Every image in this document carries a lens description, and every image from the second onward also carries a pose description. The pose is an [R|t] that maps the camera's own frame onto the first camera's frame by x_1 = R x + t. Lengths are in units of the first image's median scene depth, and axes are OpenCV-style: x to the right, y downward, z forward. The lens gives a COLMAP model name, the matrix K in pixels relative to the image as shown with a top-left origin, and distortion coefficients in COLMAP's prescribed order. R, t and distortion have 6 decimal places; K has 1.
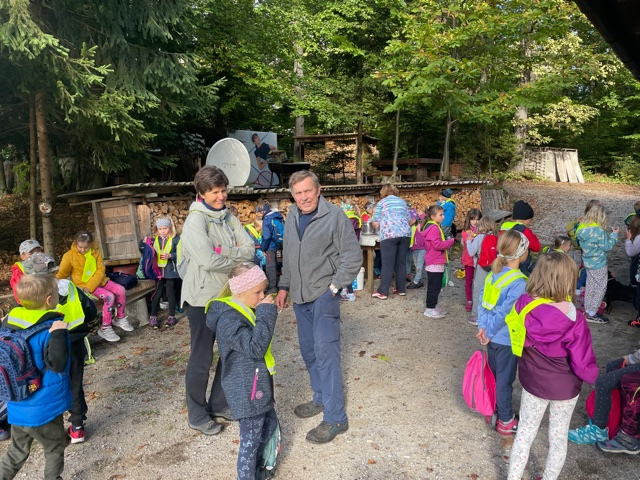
lens RADIAL K [[486.0, 0, 320.0], [0, 486.0, 240.0], [0, 0, 1]] dist [0.121338, -0.134537]
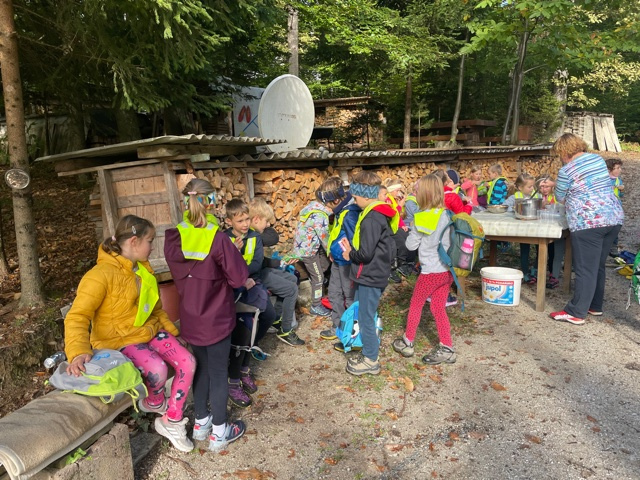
lens RADIAL K [[486.0, 0, 320.0], [0, 486.0, 240.0], [0, 0, 1]] dist [0.121338, -0.134537]
pose [[0.998078, -0.012683, 0.060656, -0.137488], [0.009626, 0.998681, 0.050443, -0.012121], [-0.061215, -0.049763, 0.996883, 0.232939]]
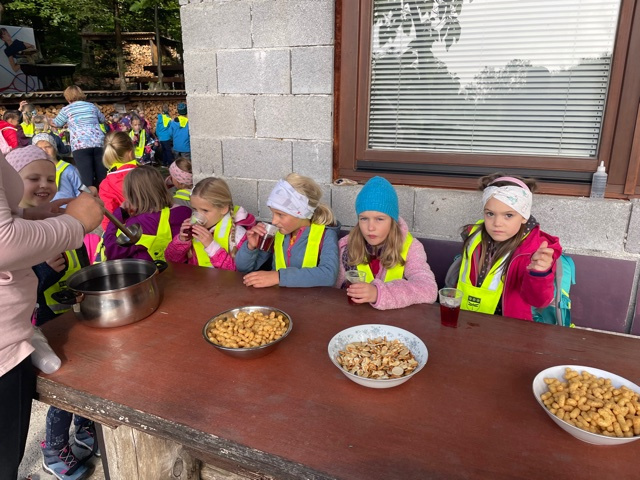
lens RADIAL K [[486.0, 0, 320.0], [0, 486.0, 240.0], [0, 0, 1]] dist [0.121338, -0.134537]
pose [[0.956368, -0.075294, 0.282296, 0.178350], [0.024129, 0.983276, 0.180514, 0.004505], [-0.291166, -0.165826, 0.942191, -0.064030]]
